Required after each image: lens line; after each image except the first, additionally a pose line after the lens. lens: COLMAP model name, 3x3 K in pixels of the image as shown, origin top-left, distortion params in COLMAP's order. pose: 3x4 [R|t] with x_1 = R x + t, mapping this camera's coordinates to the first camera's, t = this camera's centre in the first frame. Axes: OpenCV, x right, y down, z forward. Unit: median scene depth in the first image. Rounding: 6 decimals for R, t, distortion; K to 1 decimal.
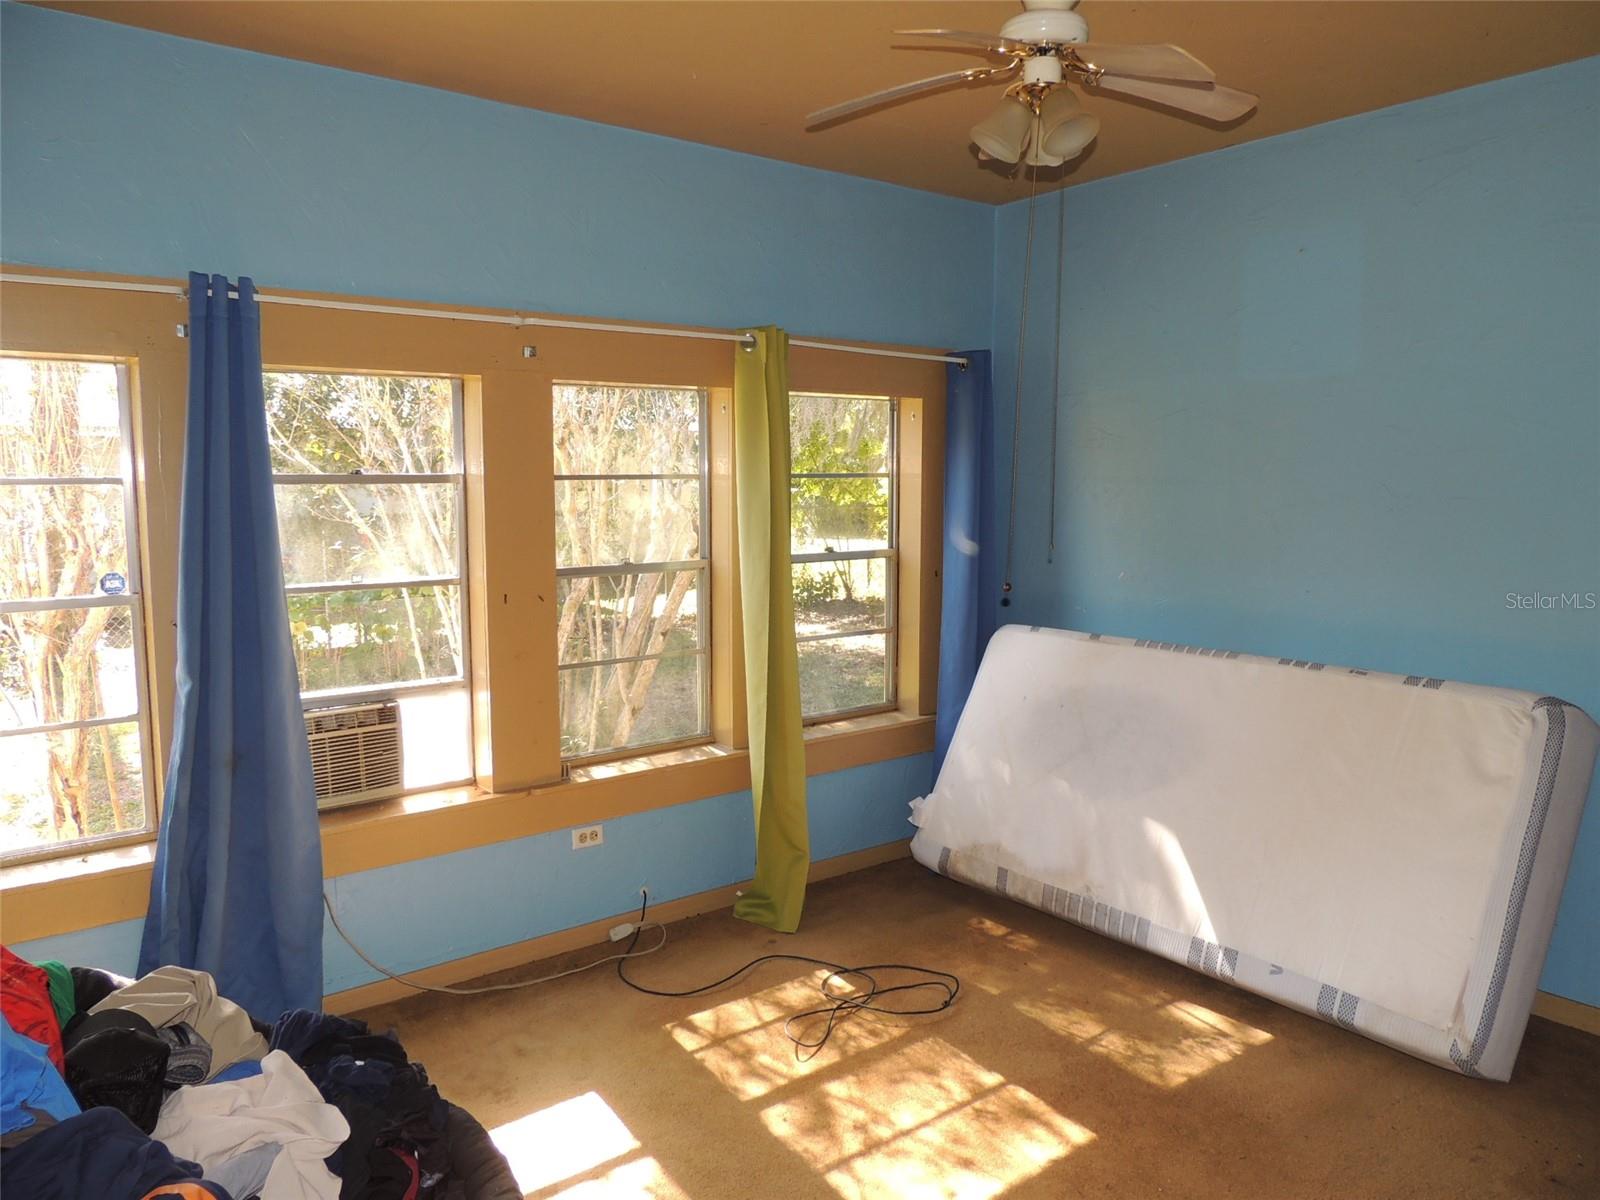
lens RADIAL K [[1147.5, 0, 804.4], [0, 1147.5, 599.5], [0, 0, 1]] dist [-0.007372, -0.004253]
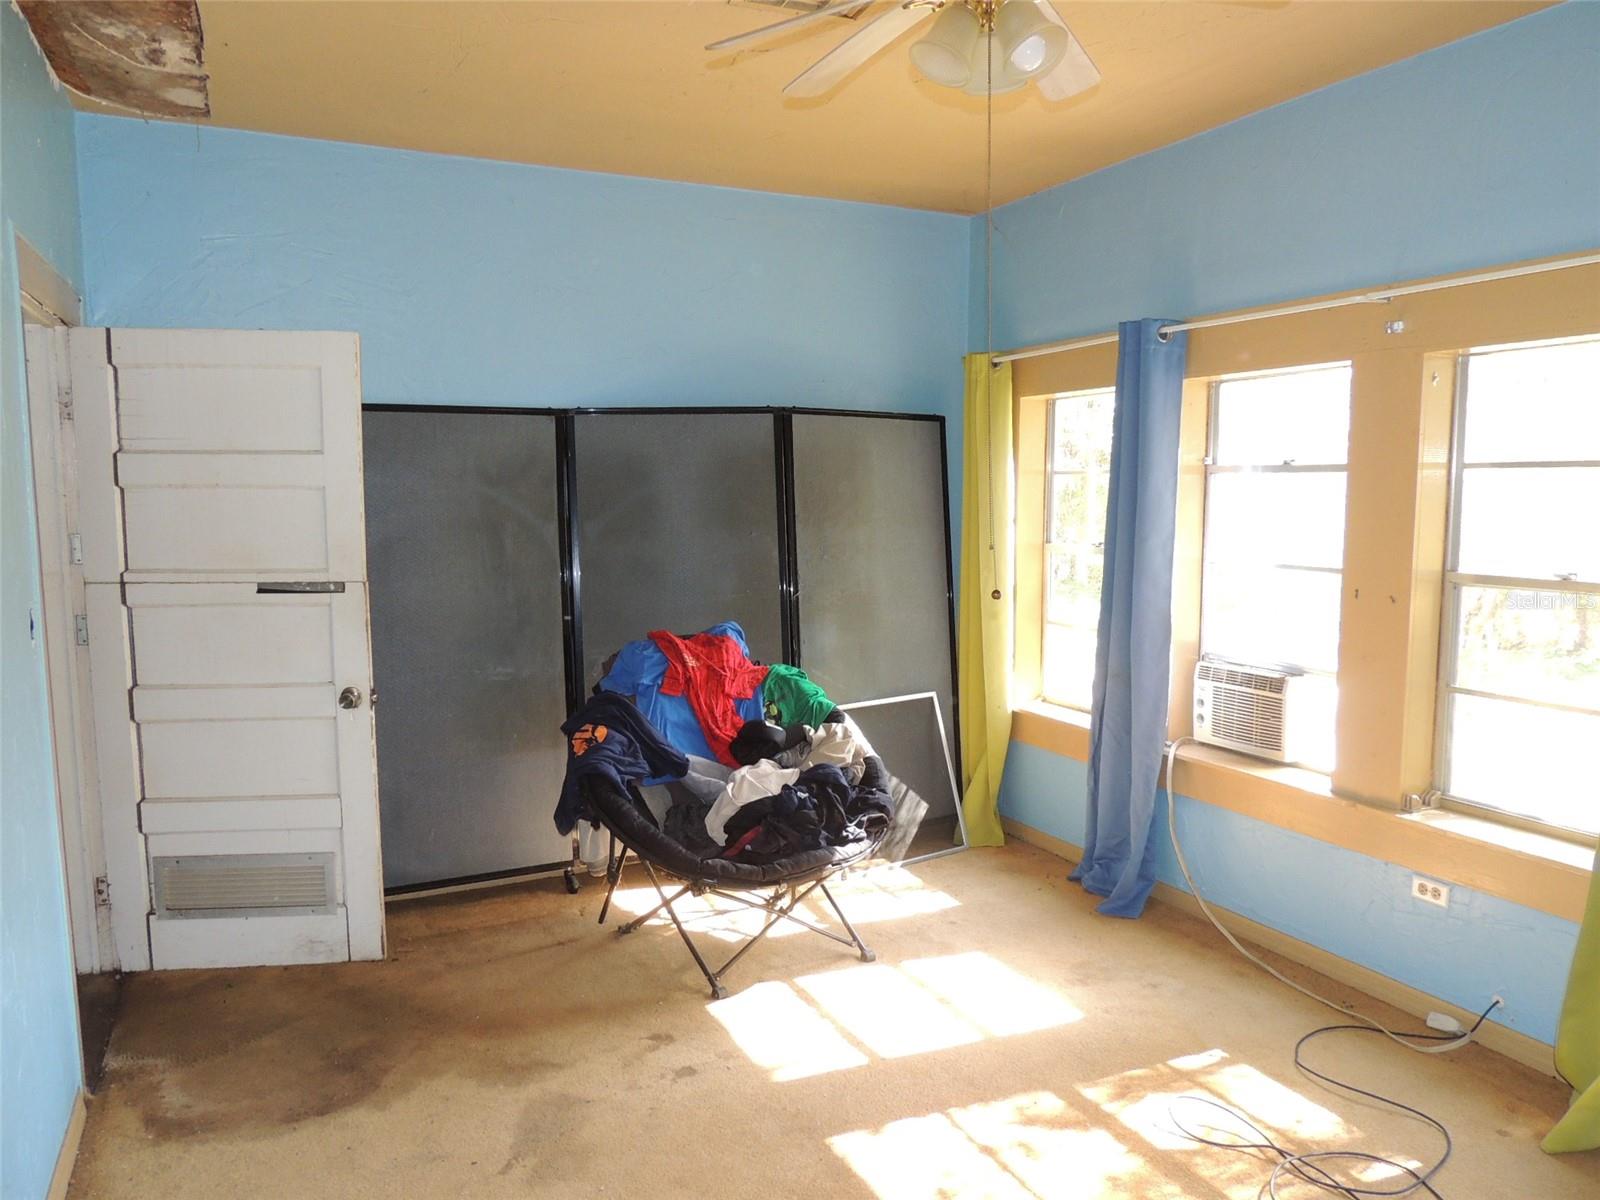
lens RADIAL K [[1147.5, 0, 804.2], [0, 1147.5, 601.1], [0, 0, 1]] dist [-0.007372, -0.004253]
pose [[-0.220361, 0.104897, -0.969762, 0.773122], [-0.091634, 0.987578, 0.127647, -0.075415], [0.971105, 0.116991, -0.208012, 0.771113]]
